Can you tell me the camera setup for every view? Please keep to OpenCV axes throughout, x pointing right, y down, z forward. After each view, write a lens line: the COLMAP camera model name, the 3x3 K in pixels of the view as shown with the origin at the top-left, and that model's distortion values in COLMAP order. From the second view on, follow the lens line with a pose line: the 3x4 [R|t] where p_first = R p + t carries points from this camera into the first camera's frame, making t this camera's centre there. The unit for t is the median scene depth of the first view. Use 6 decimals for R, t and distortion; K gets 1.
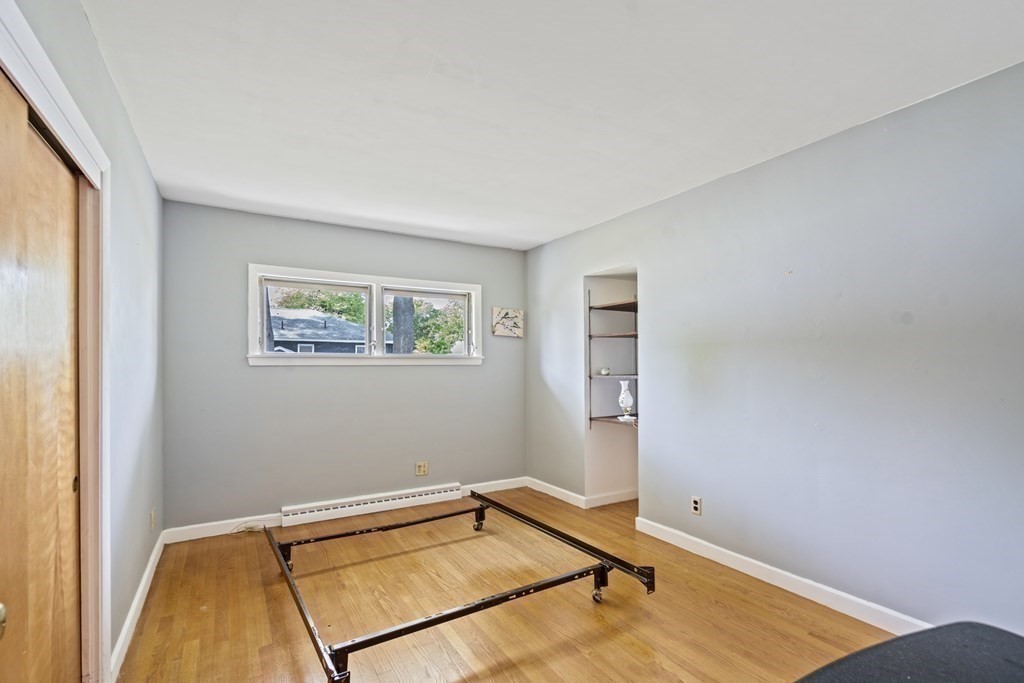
lens RADIAL K [[463.1, 0, 508.7], [0, 463.1, 363.4], [0, 0, 1]] dist [-0.004710, 0.002089]
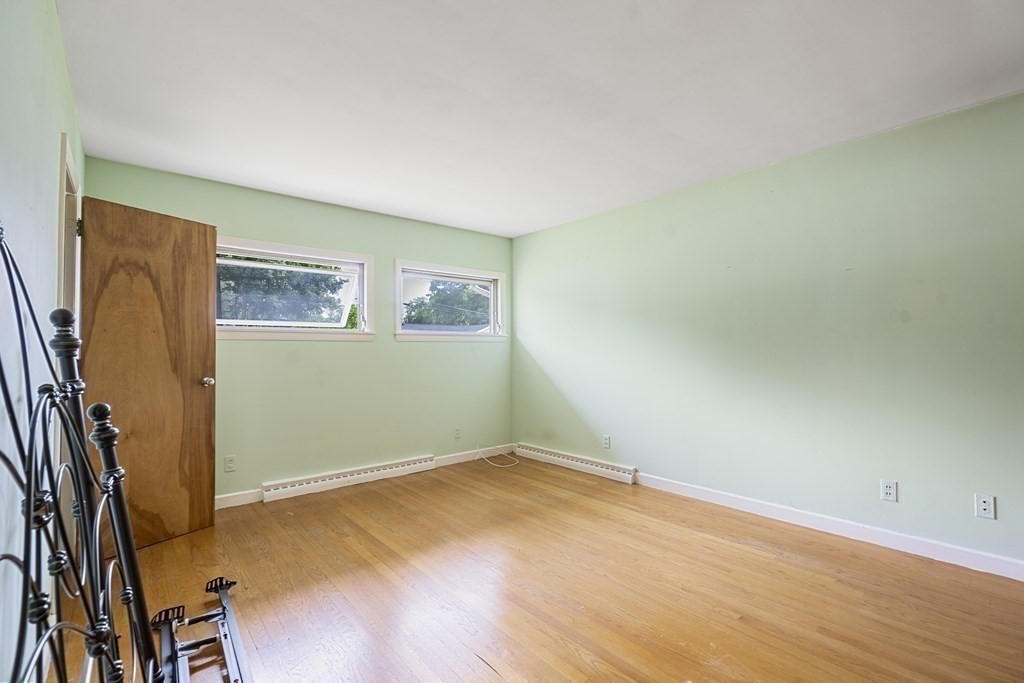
lens RADIAL K [[463.1, 0, 512.0], [0, 463.1, 341.4], [0, 0, 1]] dist [-0.004710, 0.002089]
pose [[0.984306, 0.009715, 0.176204, -0.141405], [-0.009945, 0.999950, 0.000423, 0.000606], [-0.176191, -0.002168, 0.984354, -0.079529]]
